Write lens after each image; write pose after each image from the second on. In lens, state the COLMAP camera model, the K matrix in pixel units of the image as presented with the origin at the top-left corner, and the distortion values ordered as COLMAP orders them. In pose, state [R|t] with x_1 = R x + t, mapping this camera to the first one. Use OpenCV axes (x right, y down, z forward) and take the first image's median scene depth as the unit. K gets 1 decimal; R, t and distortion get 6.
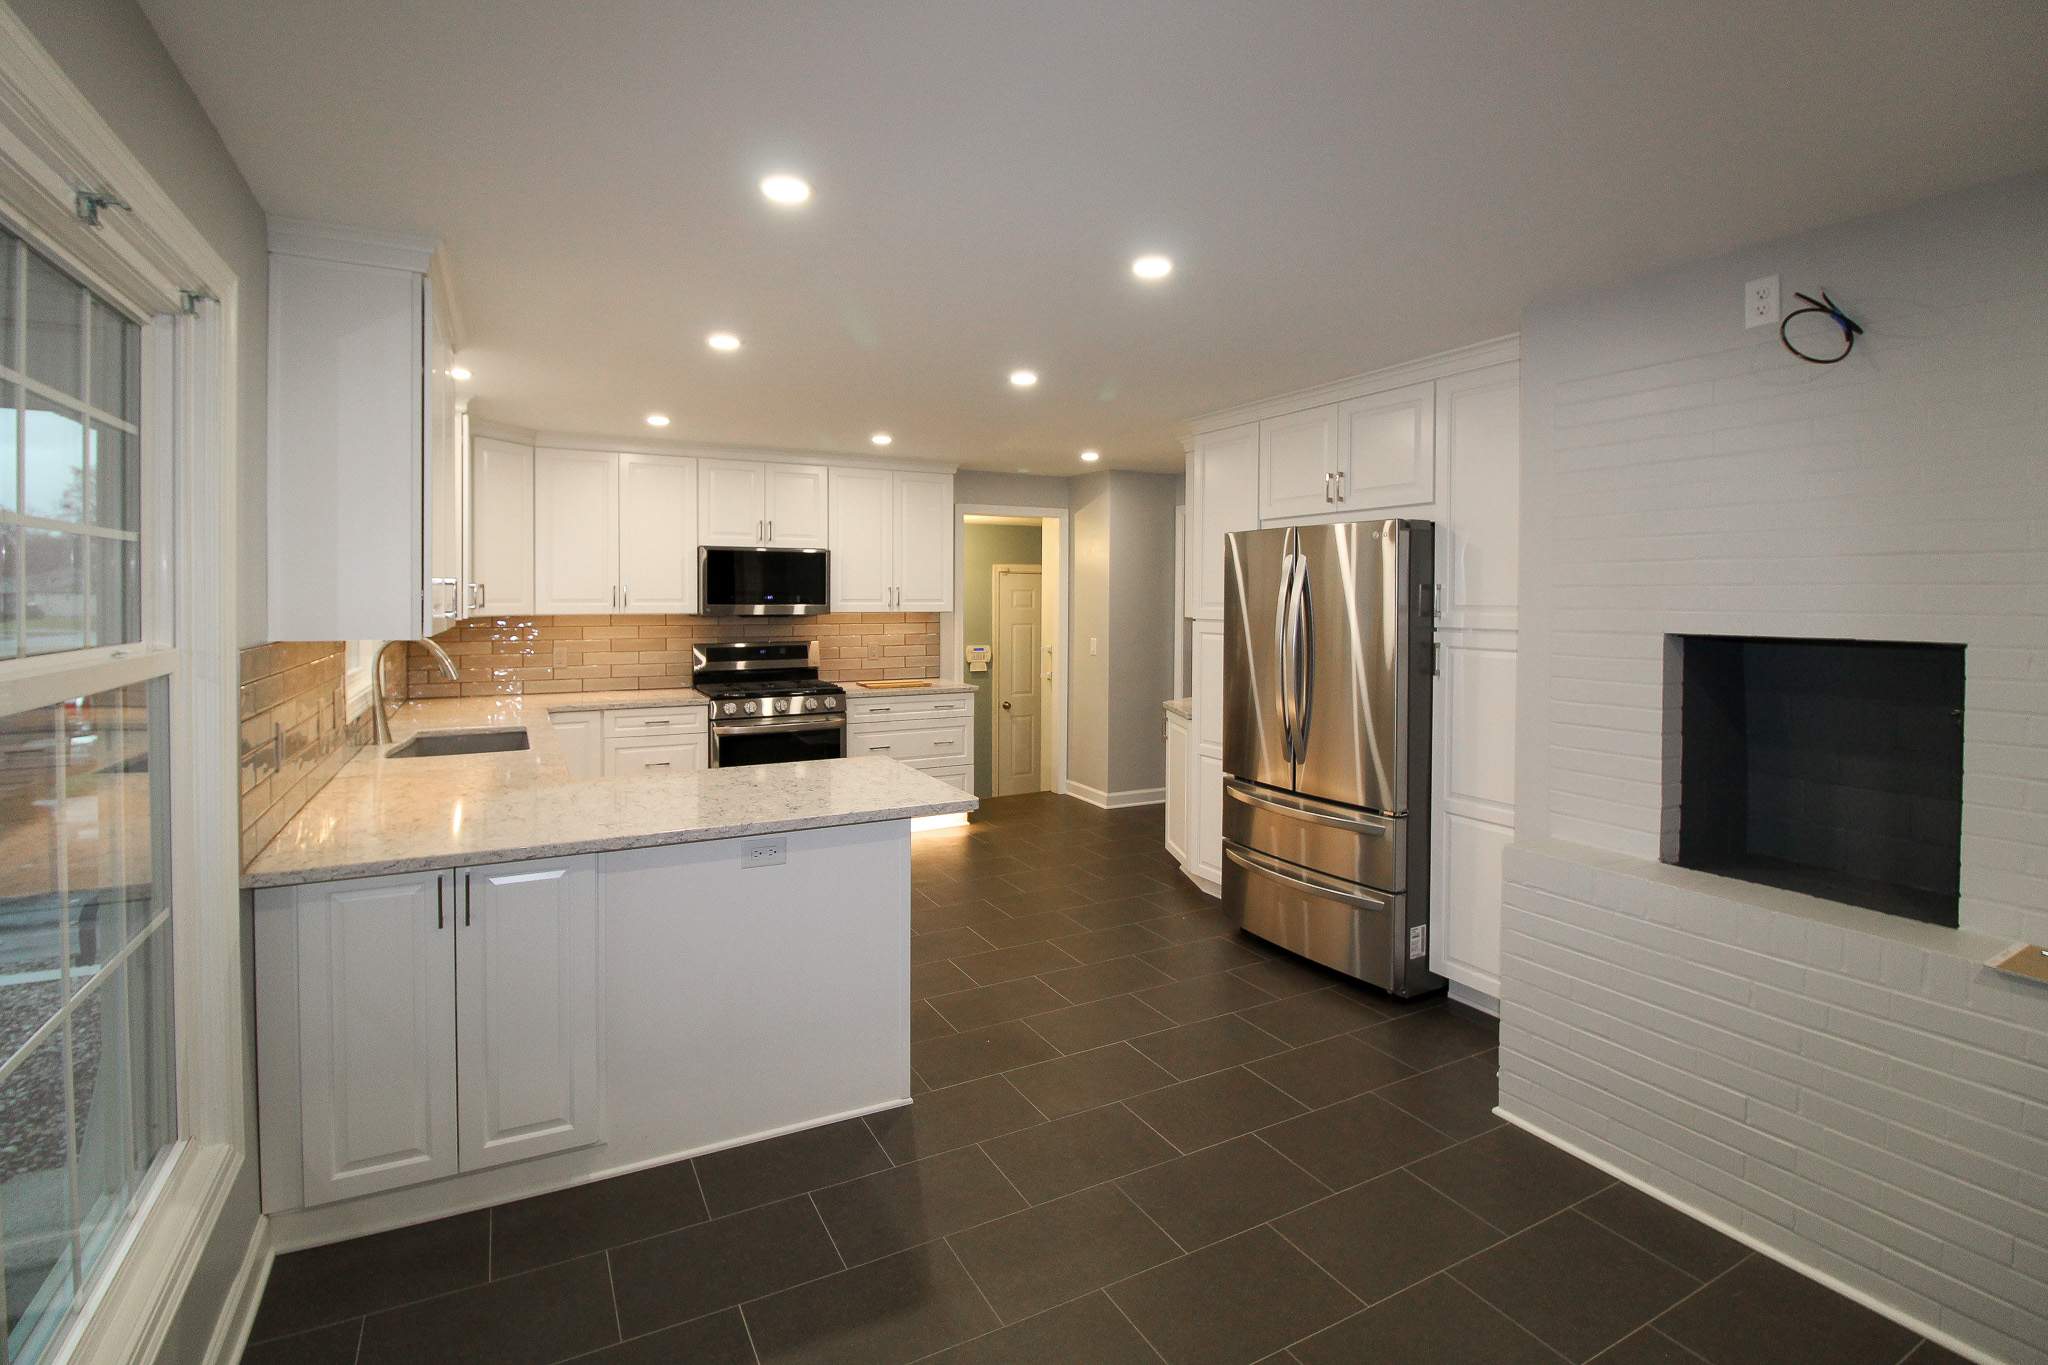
lens RADIAL K [[990.4, 0, 1059.6], [0, 990.4, 613.0], [0, 0, 1]] dist [0.025257, 0.005223]
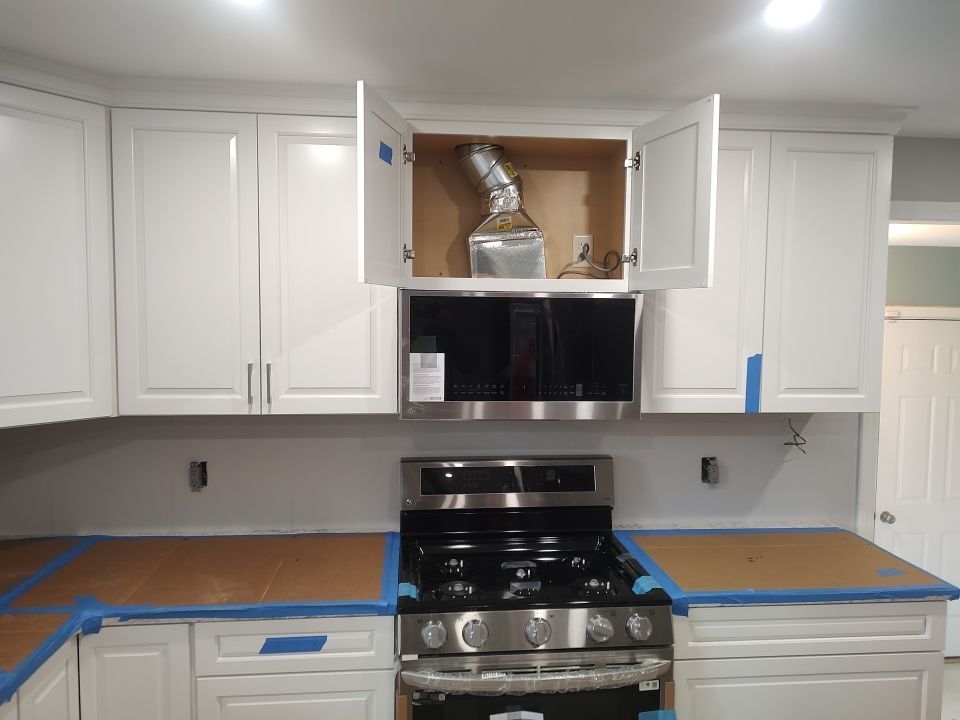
lens RADIAL K [[751.9, 0, 474.6], [0, 751.9, 364.7], [0, 0, 1]] dist [-0.038819, 0.004792]
pose [[0.914930, 0.036619, -0.401947, -0.249889], [-0.016930, 0.998481, 0.052428, -0.074038], [0.403256, -0.041163, 0.914161, 0.986667]]
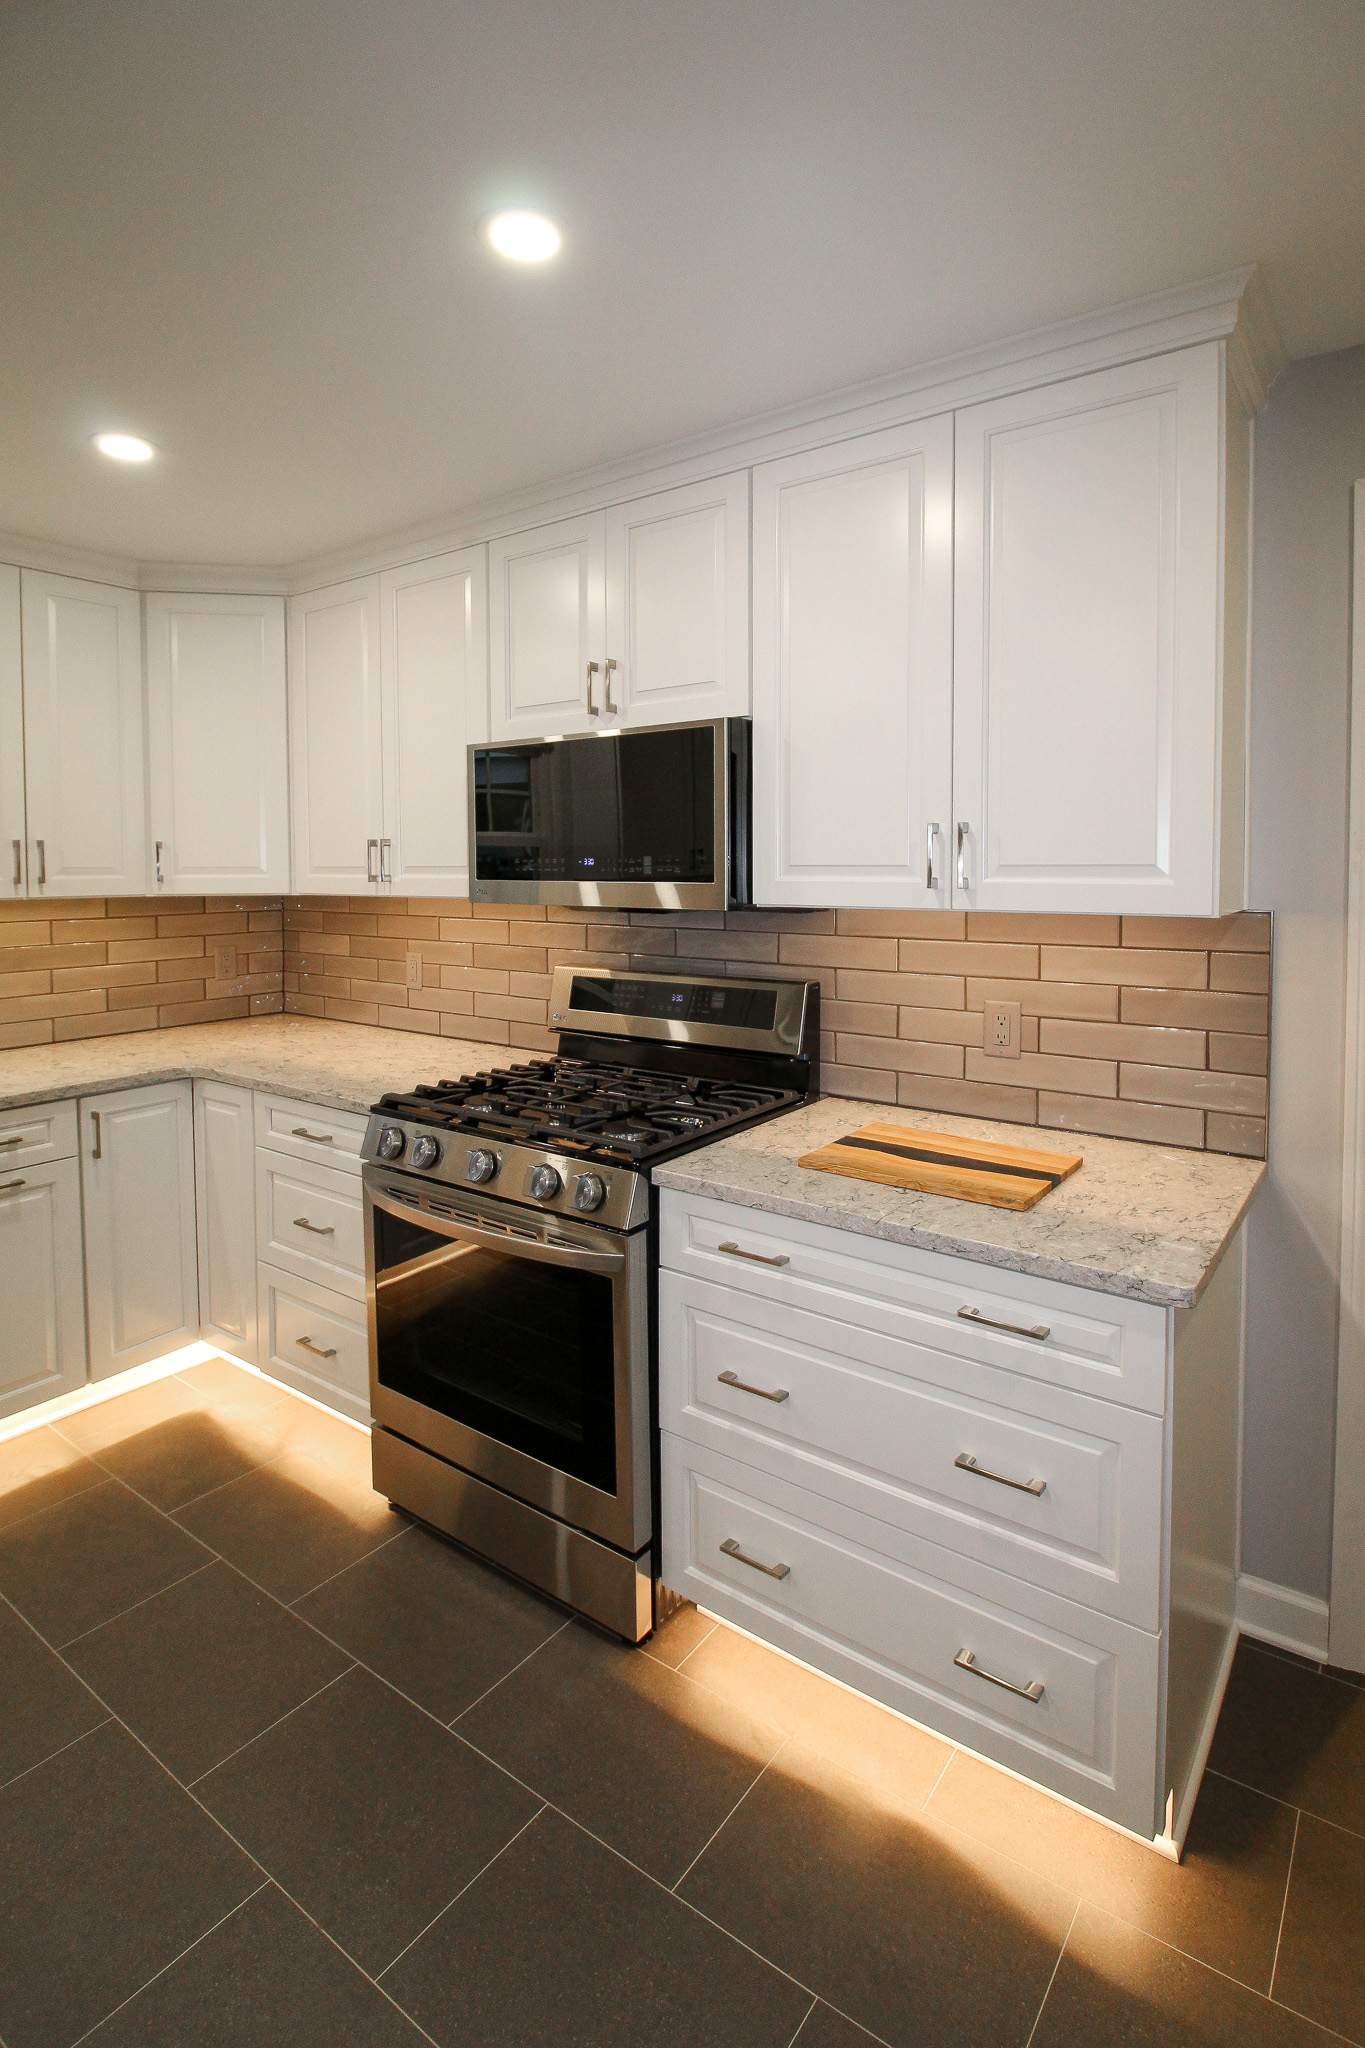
lens RADIAL K [[991.7, 0, 642.5], [0, 991.7, 898.2], [0, 0, 1]] dist [0.009738, 0.000126]
pose [[0.413262, 0.026978, -0.910212, 0.103777], [-0.010457, 0.999636, 0.024881, -0.018685], [0.910552, -0.000764, 0.413394, 1.334623]]
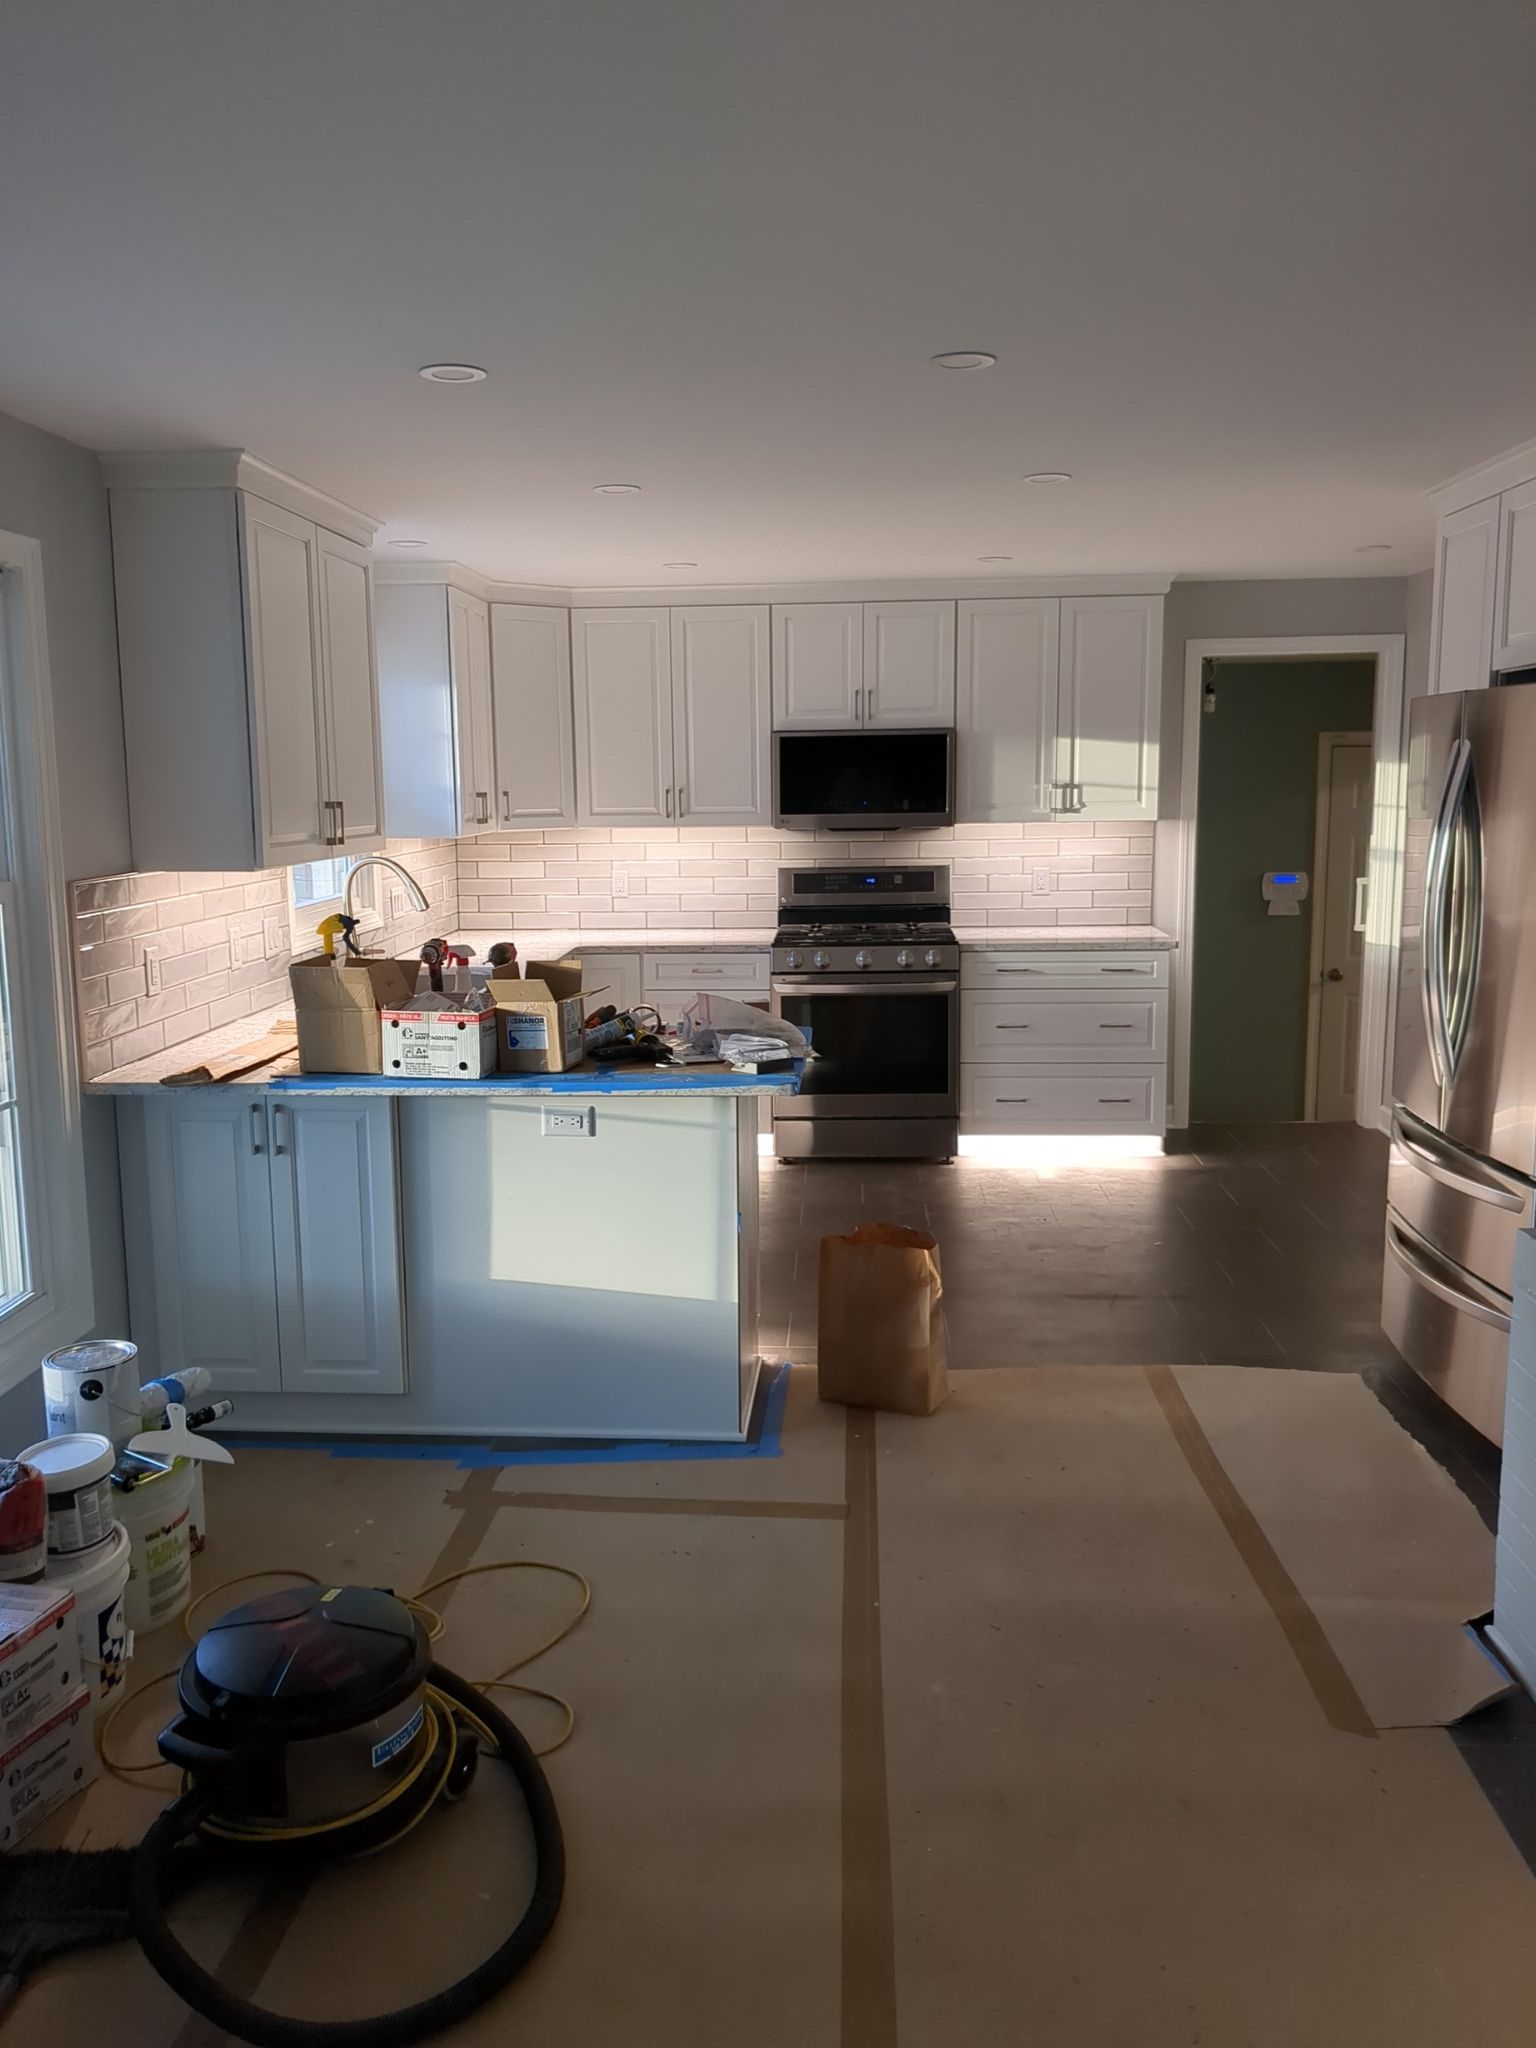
lens RADIAL K [[1667.4, 0, 738.0], [0, 1667.4, 1029.3], [0, 0, 1]] dist [0.067032, -0.083660]
pose [[0.853693, 0.064127, -0.516812, 0.389454], [0.006033, 0.991105, 0.132944, -0.022498], [0.520741, -0.116611, 0.845713, -0.098833]]
